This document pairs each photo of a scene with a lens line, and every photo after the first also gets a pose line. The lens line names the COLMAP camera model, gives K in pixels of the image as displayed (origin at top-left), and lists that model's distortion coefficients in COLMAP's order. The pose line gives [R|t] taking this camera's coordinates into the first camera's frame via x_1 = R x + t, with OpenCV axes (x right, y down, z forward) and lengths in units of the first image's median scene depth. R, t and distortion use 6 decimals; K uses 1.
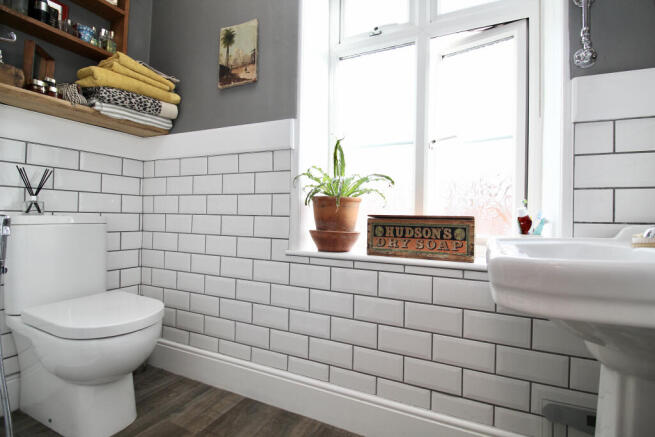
lens RADIAL K [[313.2, 0, 330.1], [0, 313.2, 215.2], [0, 0, 1]] dist [0.002121, -0.013720]
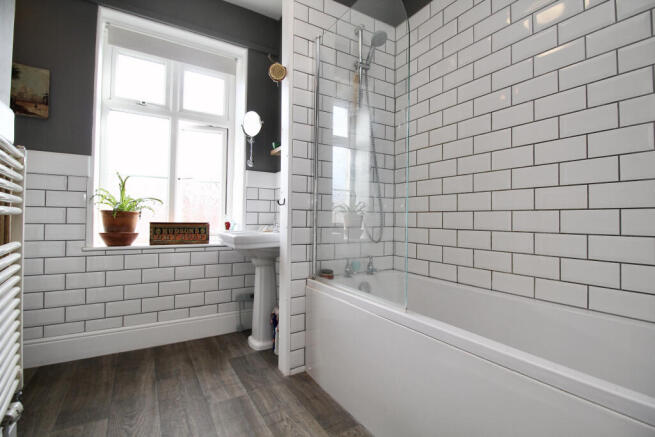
lens RADIAL K [[313.2, 0, 330.1], [0, 313.2, 215.2], [0, 0, 1]] dist [0.002121, -0.013720]
pose [[0.552352, -0.002863, 0.833606, -0.729881], [-0.009469, 0.999908, 0.009709, -0.062263], [-0.833557, -0.013256, 0.552274, -0.742446]]
